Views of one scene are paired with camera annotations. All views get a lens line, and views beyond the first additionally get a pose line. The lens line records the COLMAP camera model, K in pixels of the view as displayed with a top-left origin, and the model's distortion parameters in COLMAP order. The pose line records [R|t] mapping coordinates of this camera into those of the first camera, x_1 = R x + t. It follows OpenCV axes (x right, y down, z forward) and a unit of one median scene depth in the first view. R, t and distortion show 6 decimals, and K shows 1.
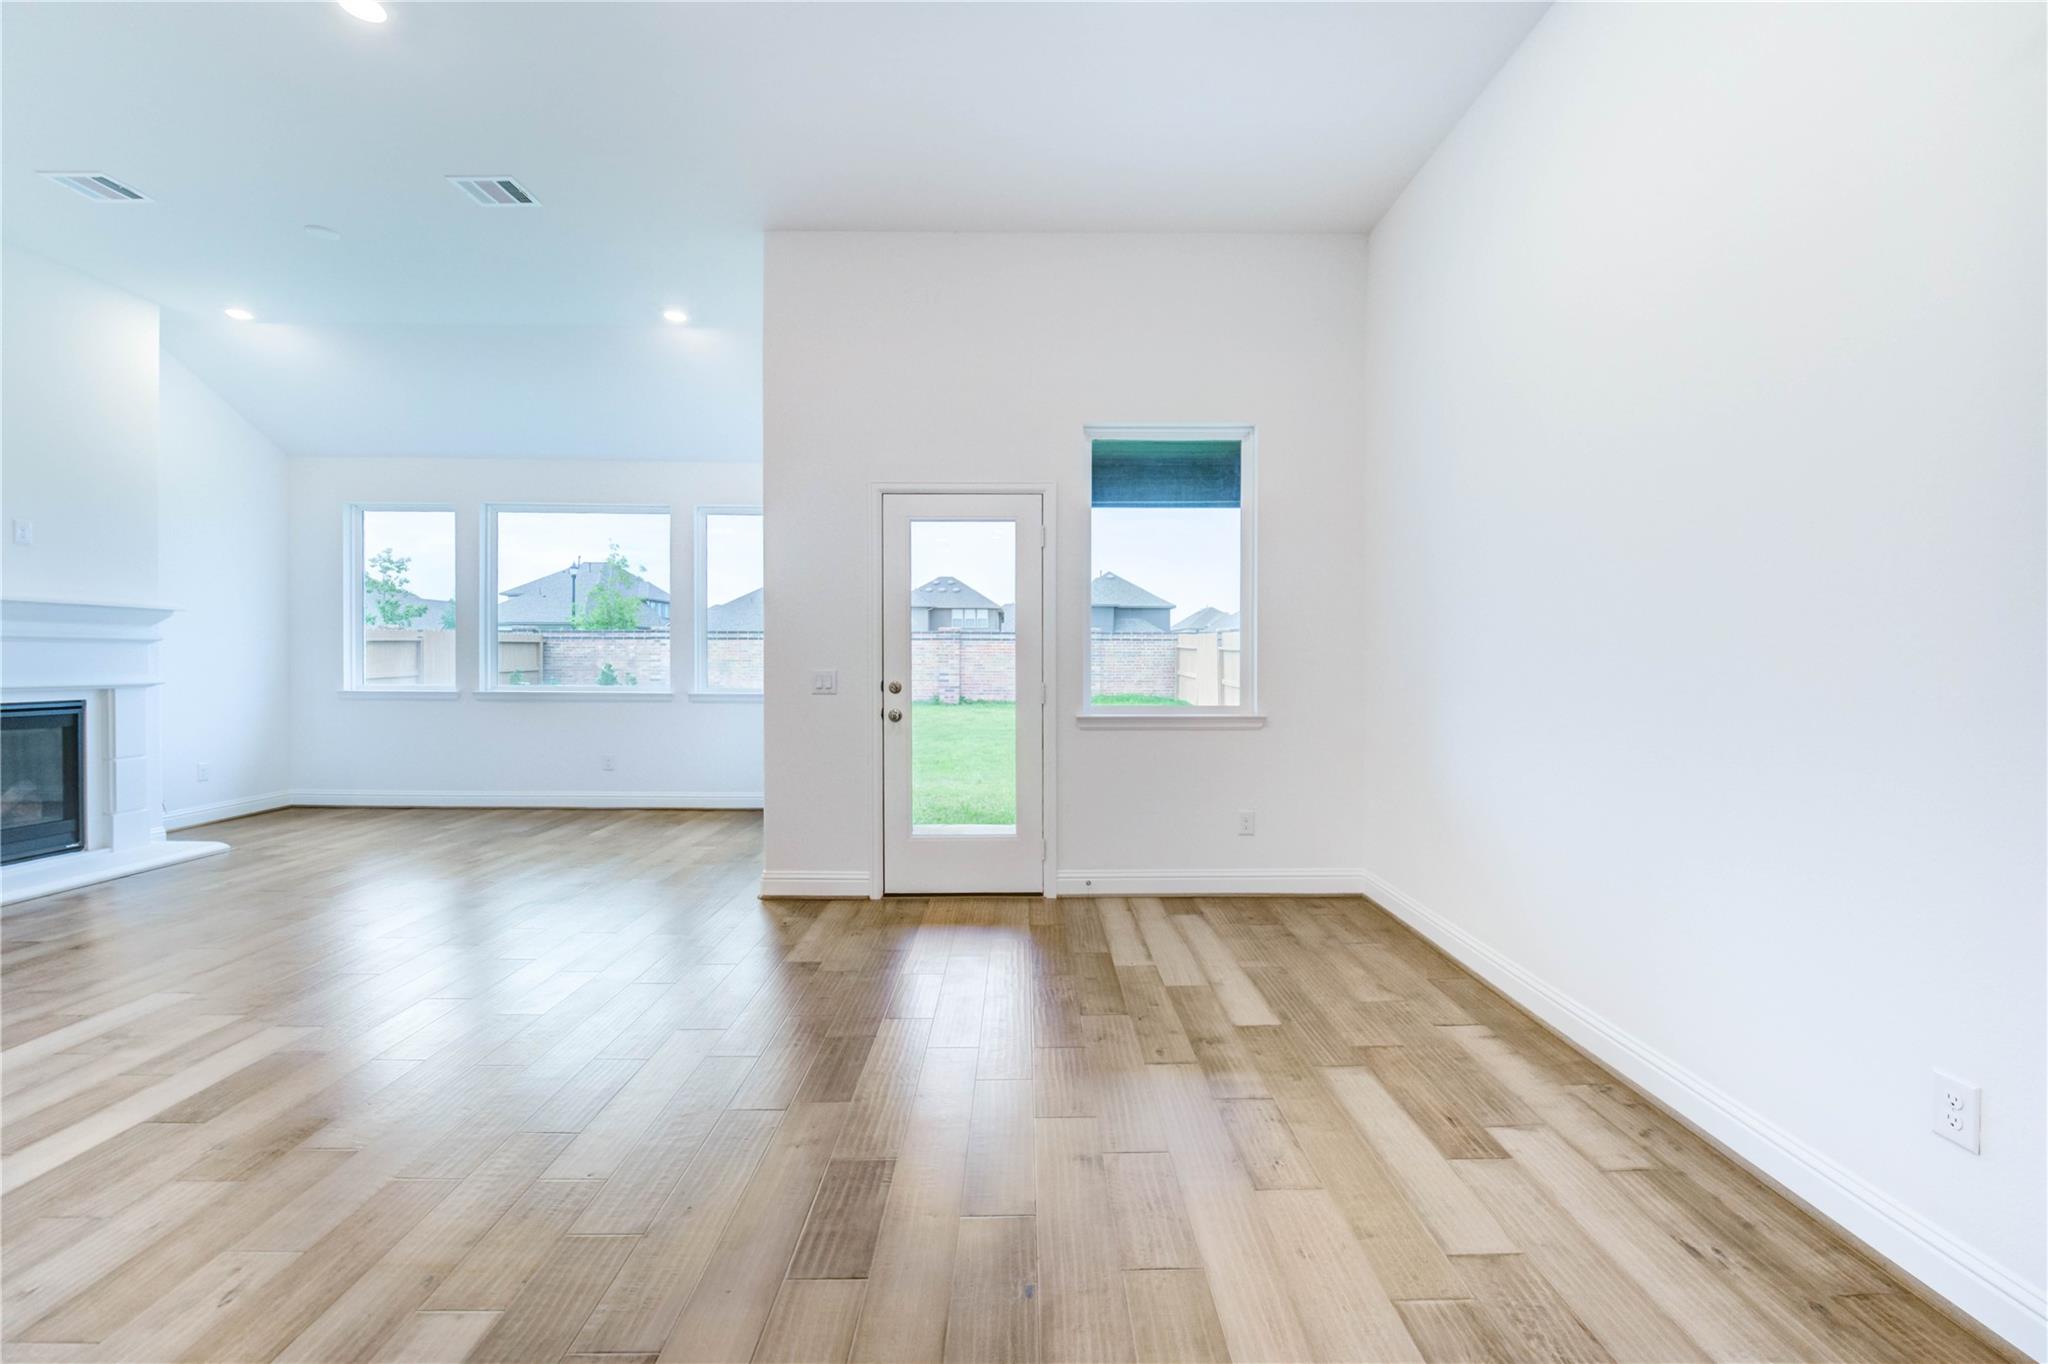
lens RADIAL K [[836.4, 0, 1043.0], [0, 836.4, 682.4], [0, 0, 1]] dist [-0.007994, -0.002006]
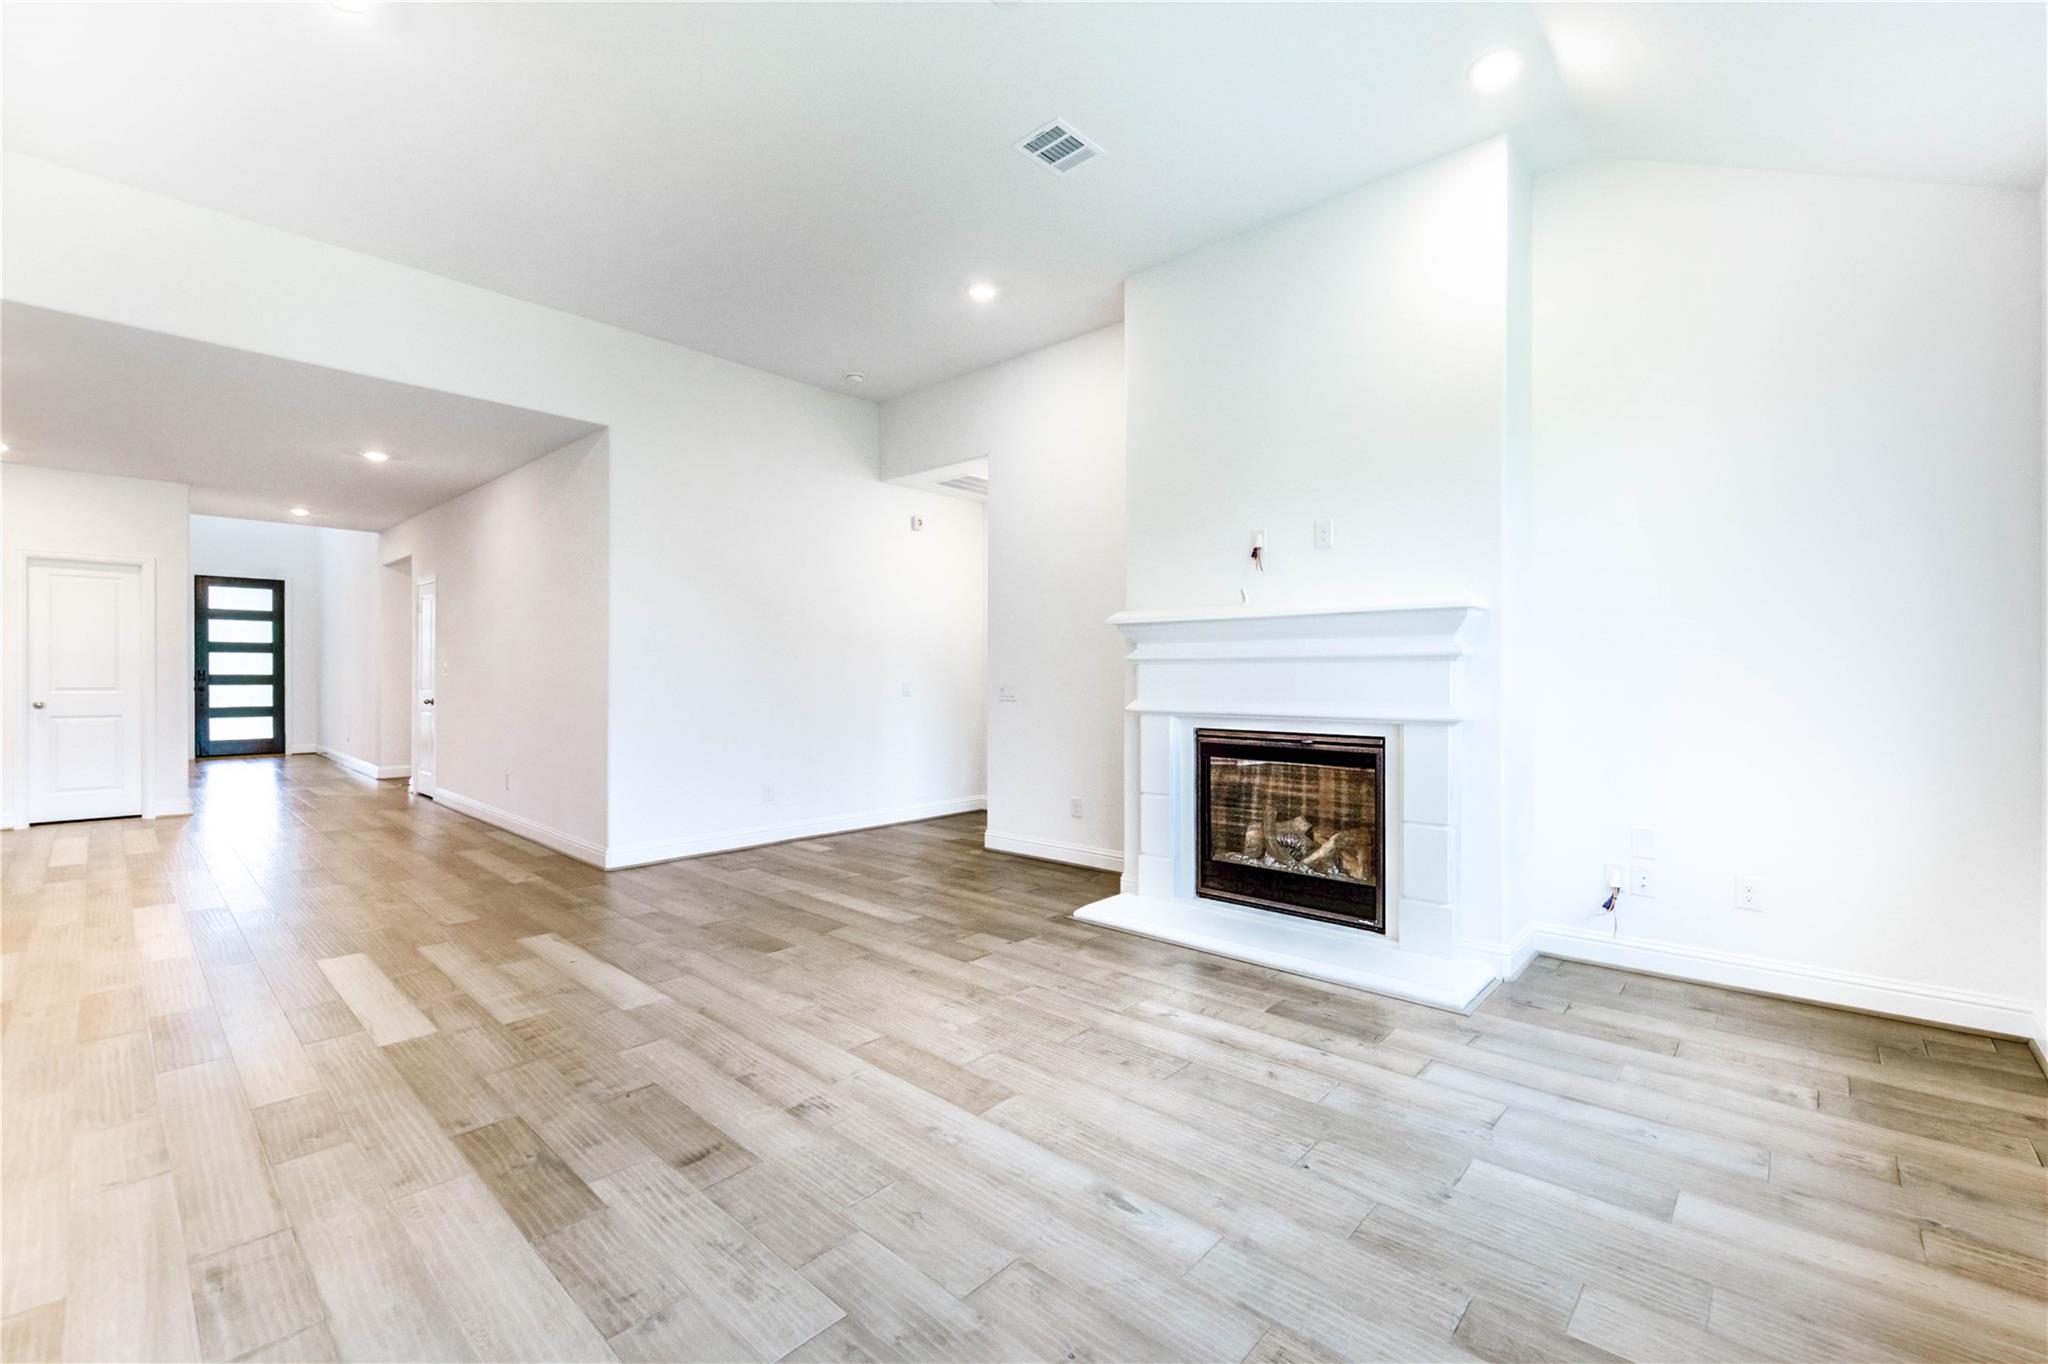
lens RADIAL K [[836.4, 0, 1028.4], [0, 836.4, 690.0], [0, 0, 1]] dist [-0.007994, -0.002006]
pose [[-0.686669, 0.002463, -0.726966, -0.442625], [-0.028130, 0.999155, 0.029957, -0.037818], [0.726426, 0.041020, -0.686020, 1.432404]]
